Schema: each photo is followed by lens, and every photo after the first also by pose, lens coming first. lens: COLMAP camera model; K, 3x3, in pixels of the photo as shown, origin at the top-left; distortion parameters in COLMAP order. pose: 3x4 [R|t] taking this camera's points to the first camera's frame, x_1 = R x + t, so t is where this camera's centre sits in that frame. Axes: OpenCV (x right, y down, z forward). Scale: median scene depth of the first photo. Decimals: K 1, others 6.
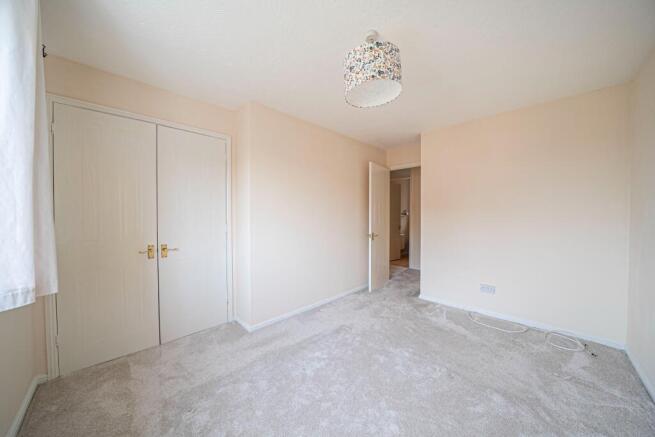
lens RADIAL K [[223.9, 0, 324.8], [0, 223.9, 218.1], [0, 0, 1]] dist [-0.011348, -0.000058]
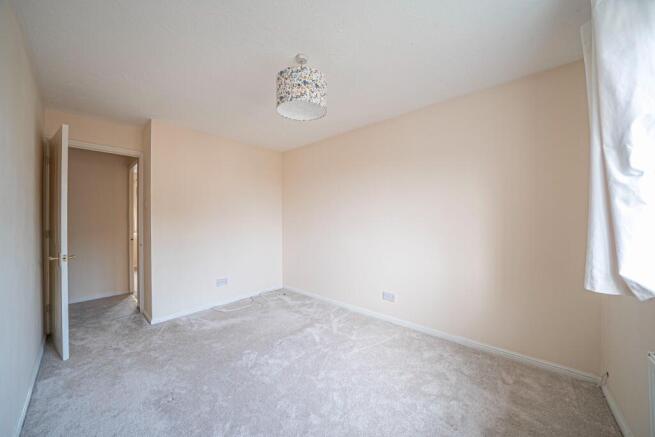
lens RADIAL K [[223.9, 0, 324.8], [0, 223.9, 218.8], [0, 0, 1]] dist [-0.011348, -0.000058]
pose [[-0.037750, 0.005989, 0.999269, -0.464456], [0.021505, 0.999755, -0.005180, -0.001845], [-0.999056, 0.021294, -0.037869, 0.479723]]
